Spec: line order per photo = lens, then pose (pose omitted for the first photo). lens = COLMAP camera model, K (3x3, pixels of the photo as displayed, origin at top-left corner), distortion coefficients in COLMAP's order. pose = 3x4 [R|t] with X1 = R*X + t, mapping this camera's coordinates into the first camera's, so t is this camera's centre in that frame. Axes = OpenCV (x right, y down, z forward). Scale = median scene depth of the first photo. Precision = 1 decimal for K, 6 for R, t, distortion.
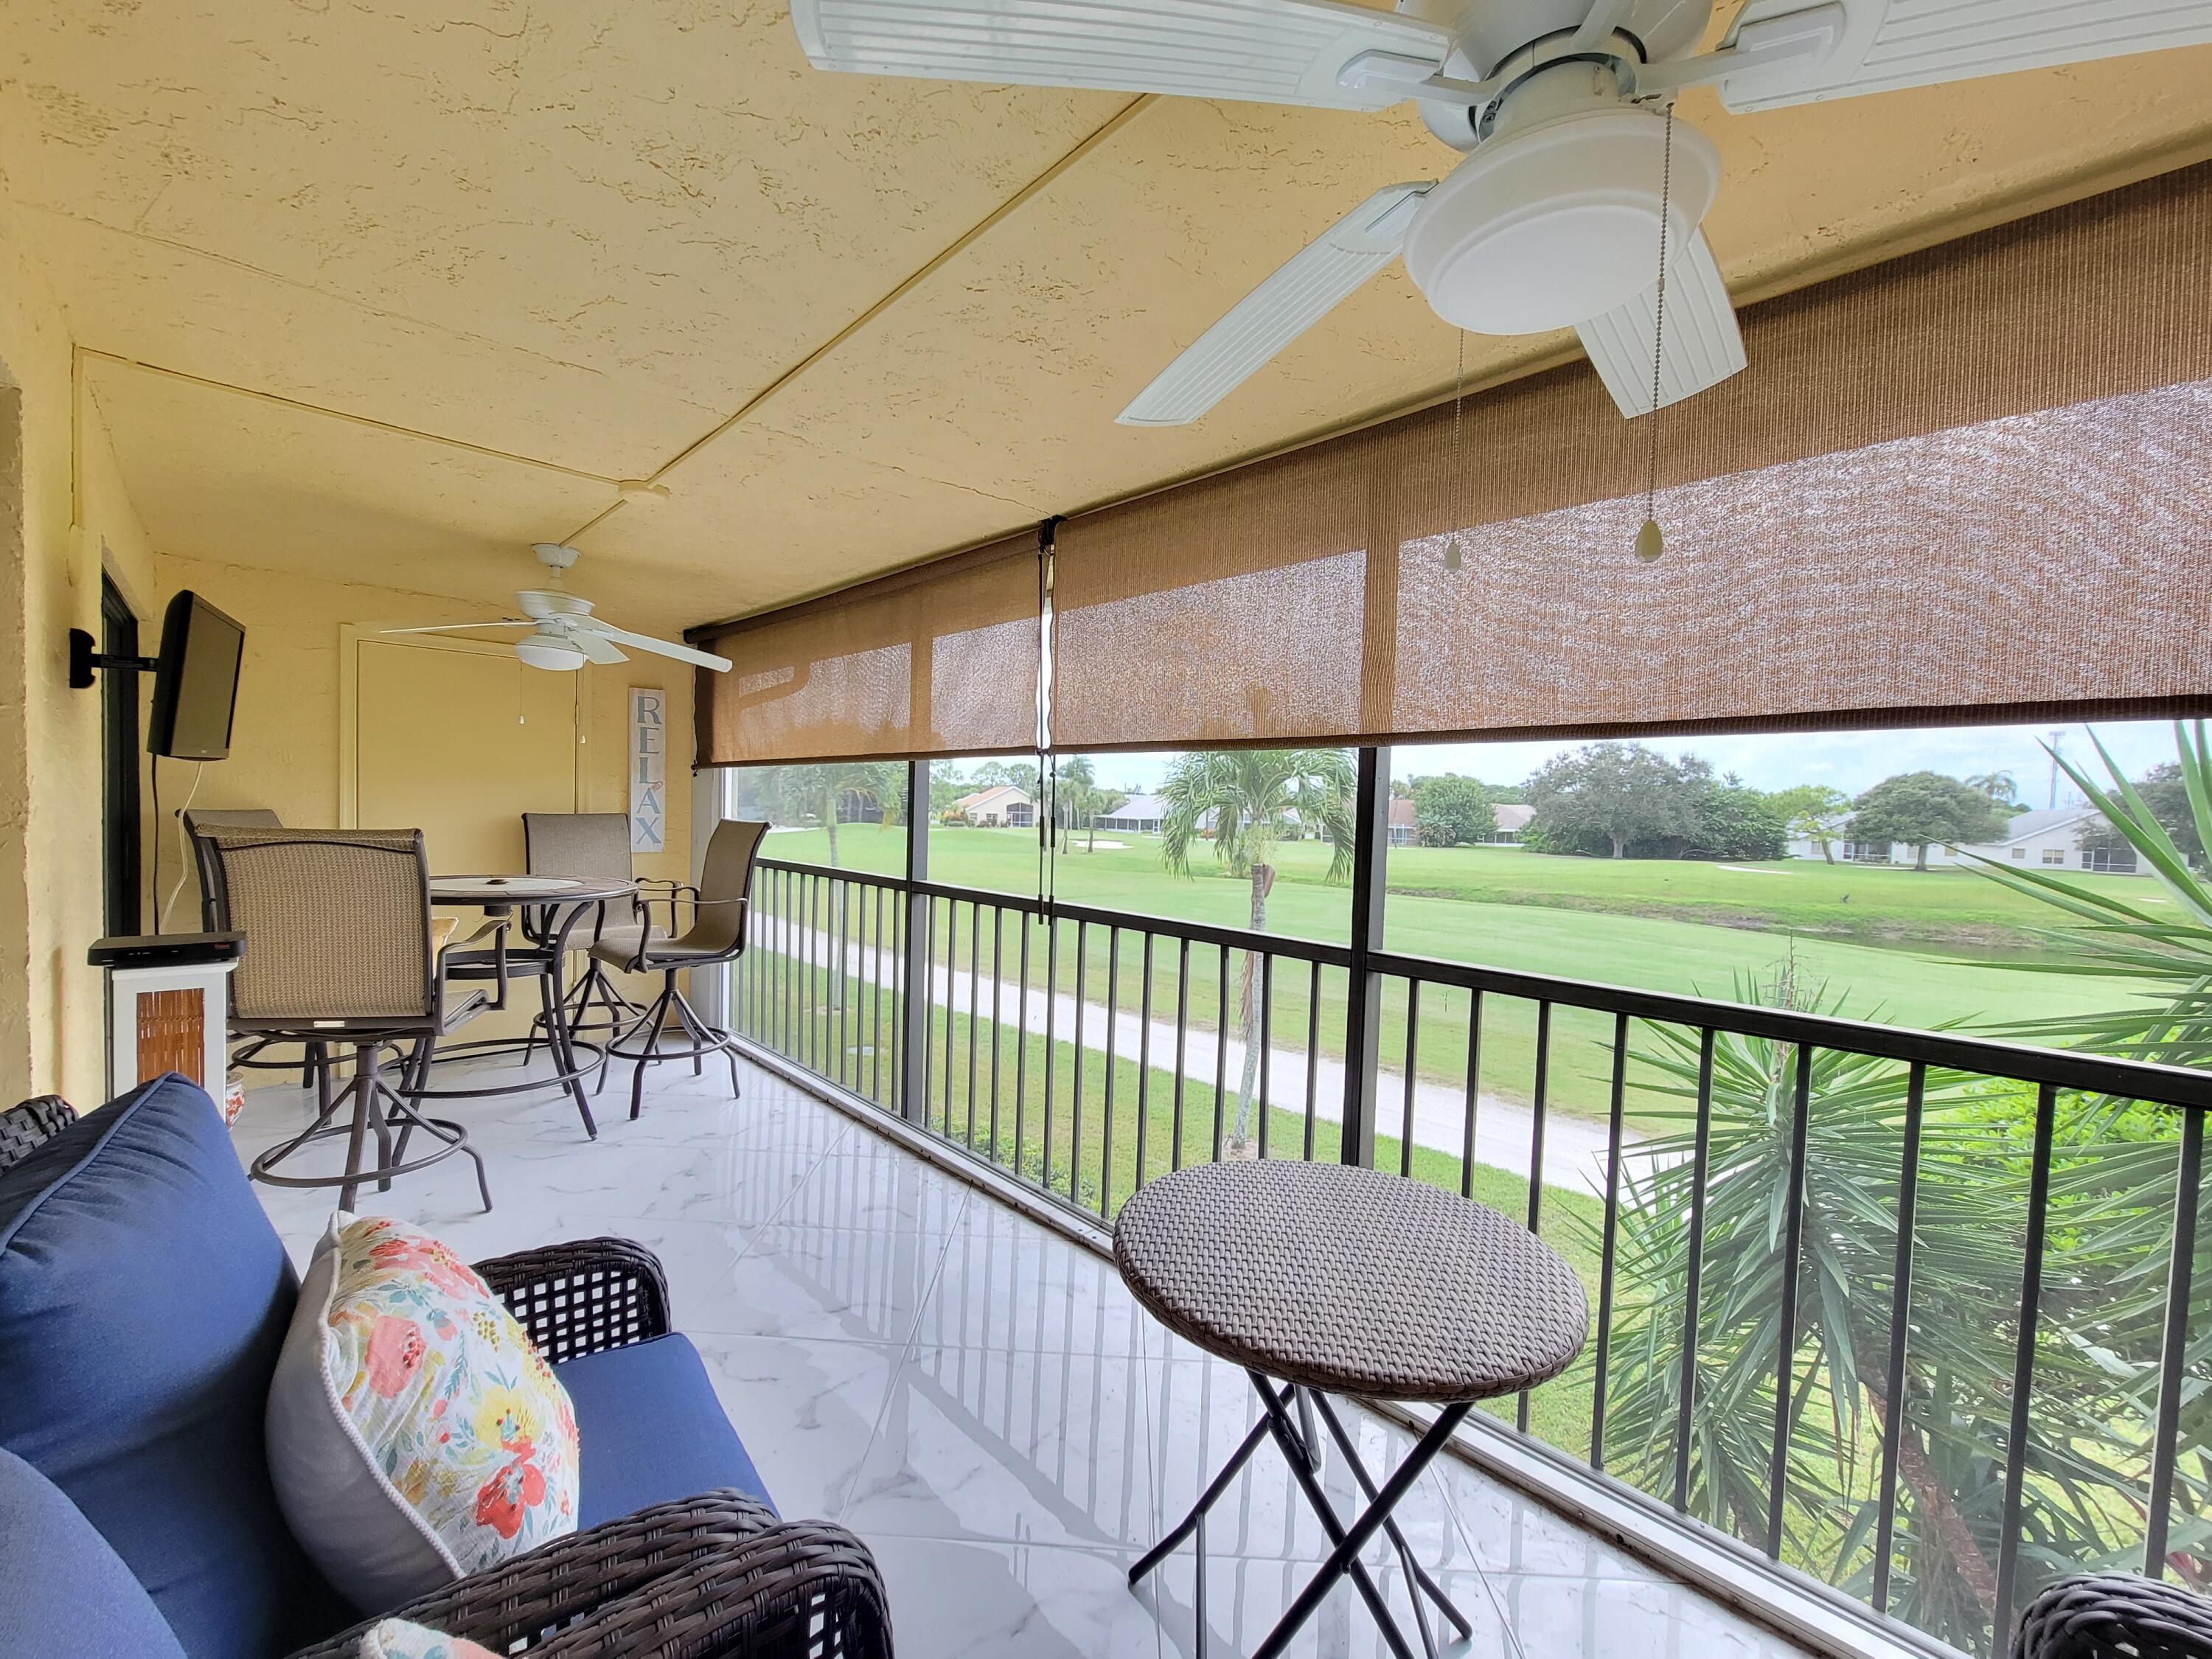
lens RADIAL K [[888.7, 0, 1095.8], [0, 888.7, 838.0], [0, 0, 1]] dist [-0.001136, -0.000669]
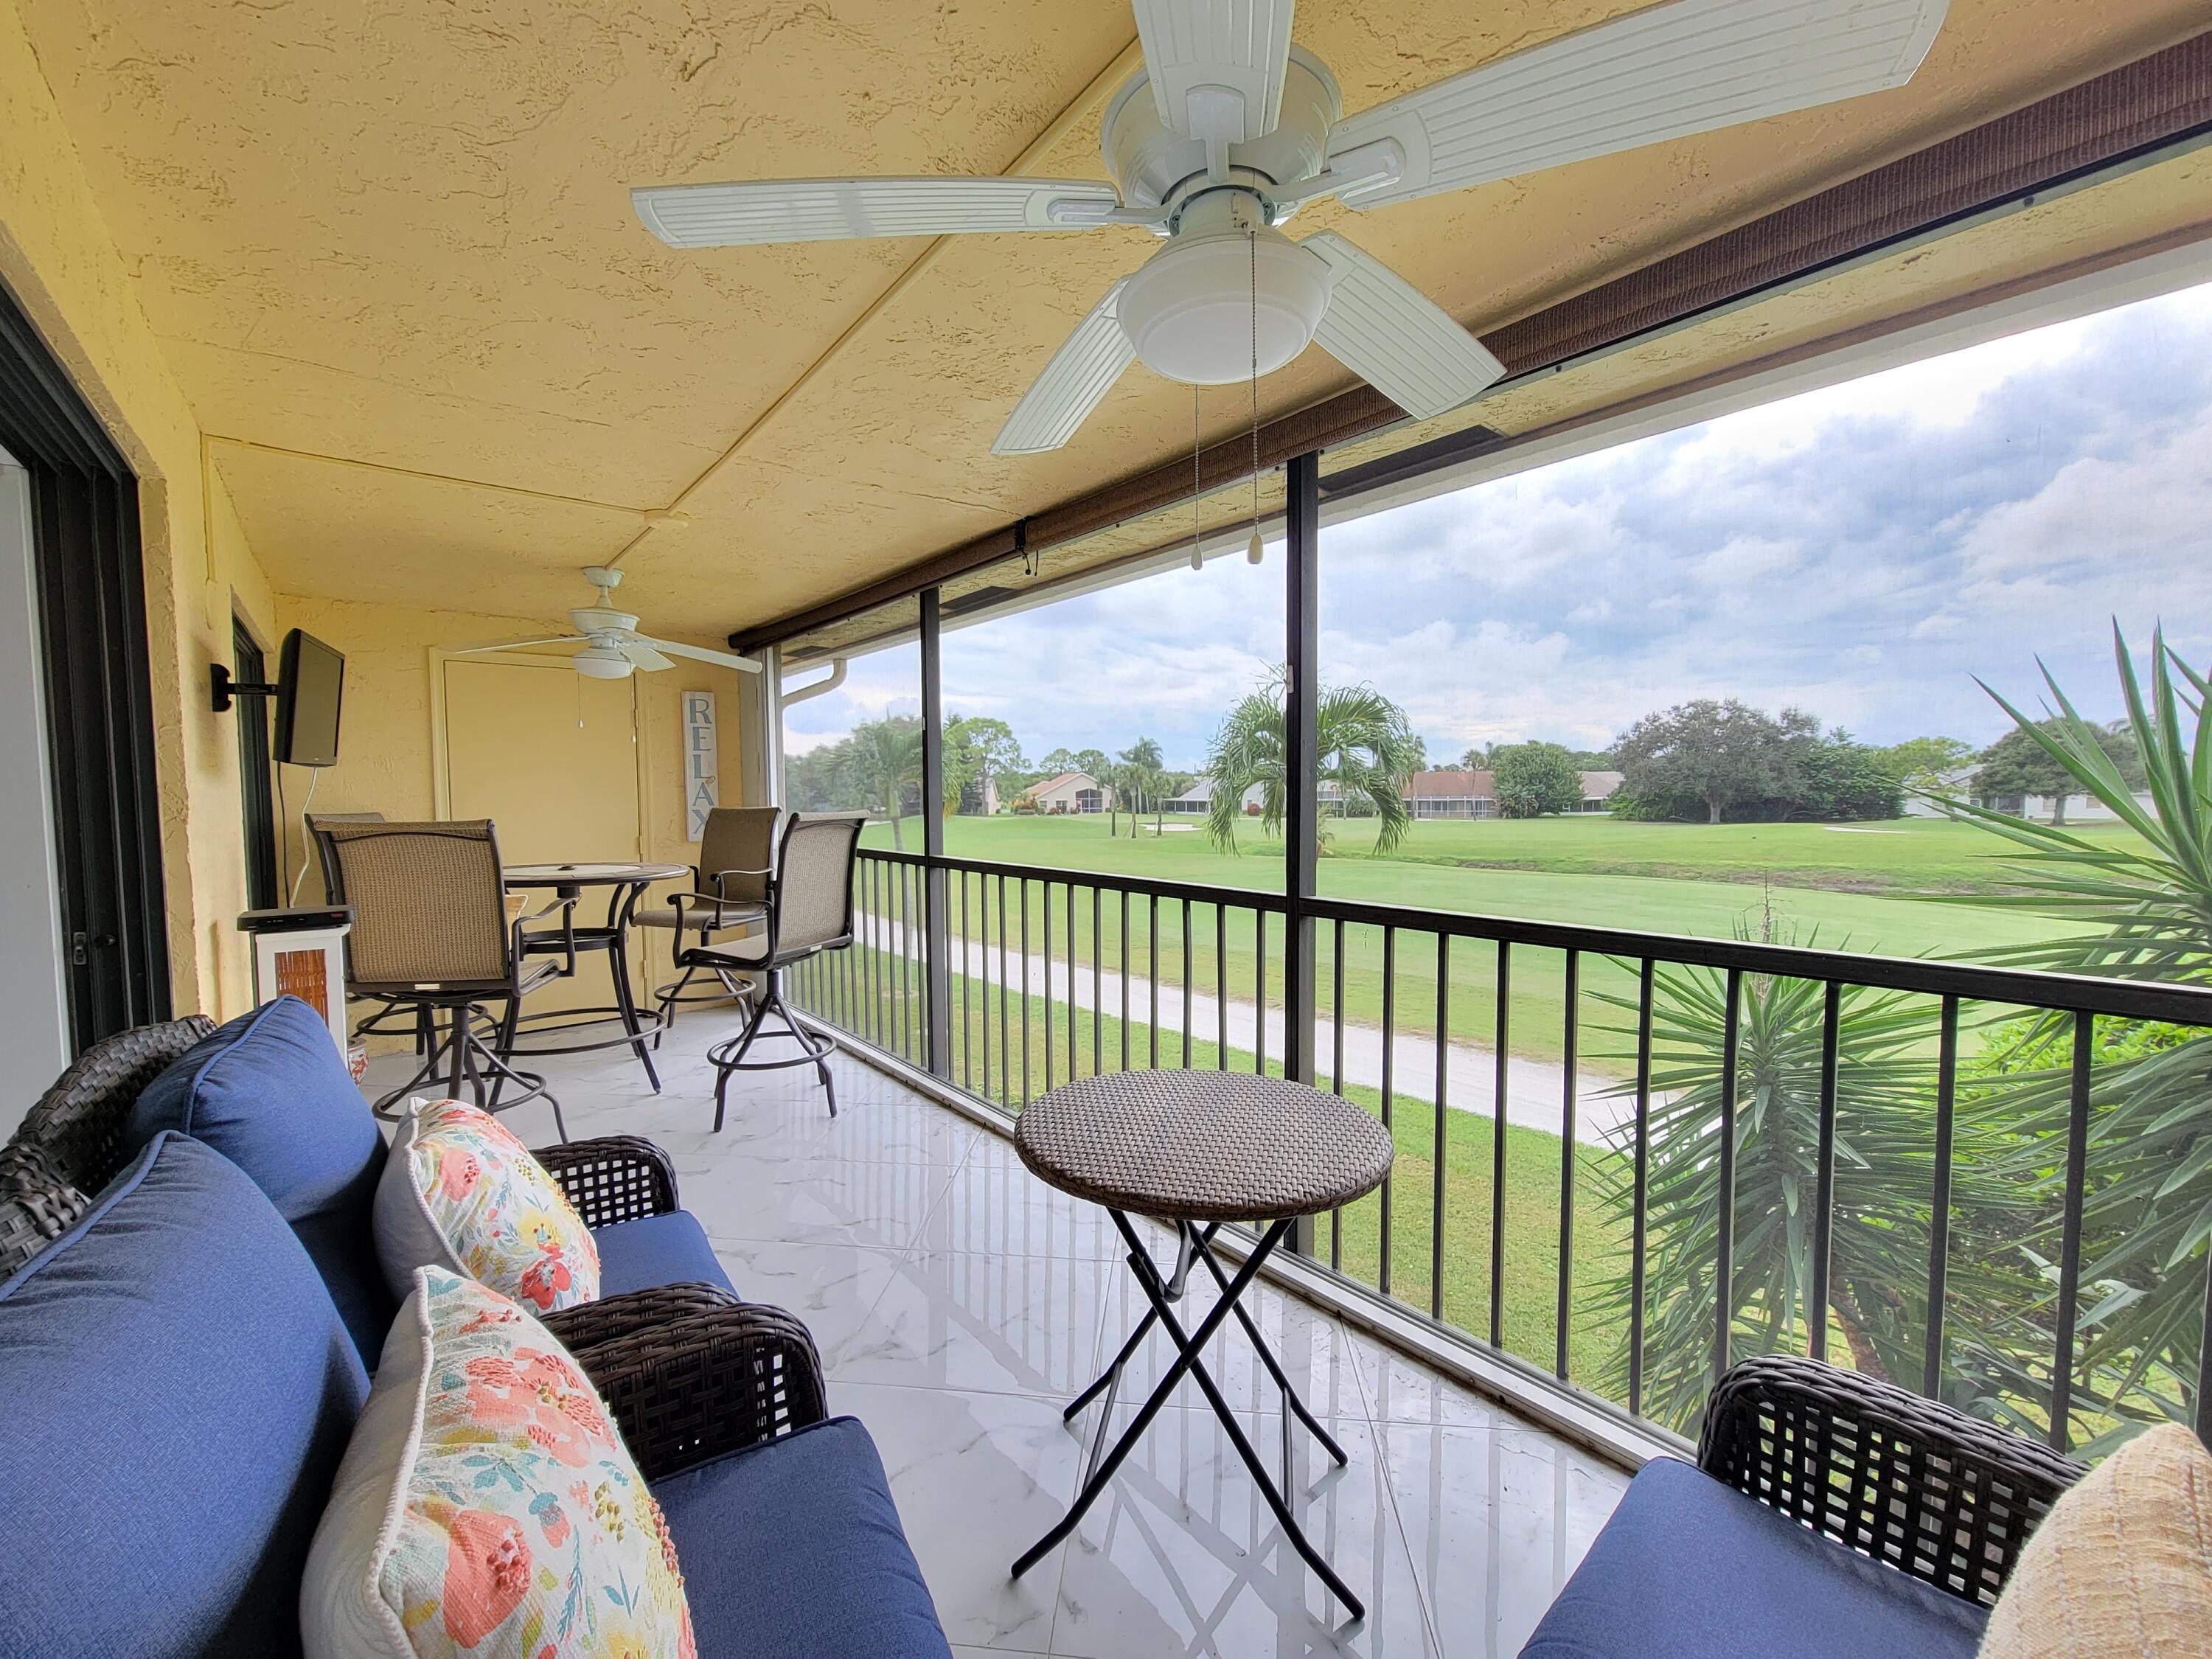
lens RADIAL K [[898.0, 0, 1104.1], [0, 898.0, 838.1], [0, 0, 1]] dist [-0.000905, -0.000165]
pose [[0.996305, -0.033692, -0.078998, 0.107708], [0.034930, 0.999287, 0.014346, 0.020253], [0.078458, -0.017053, 0.996772, -0.094677]]
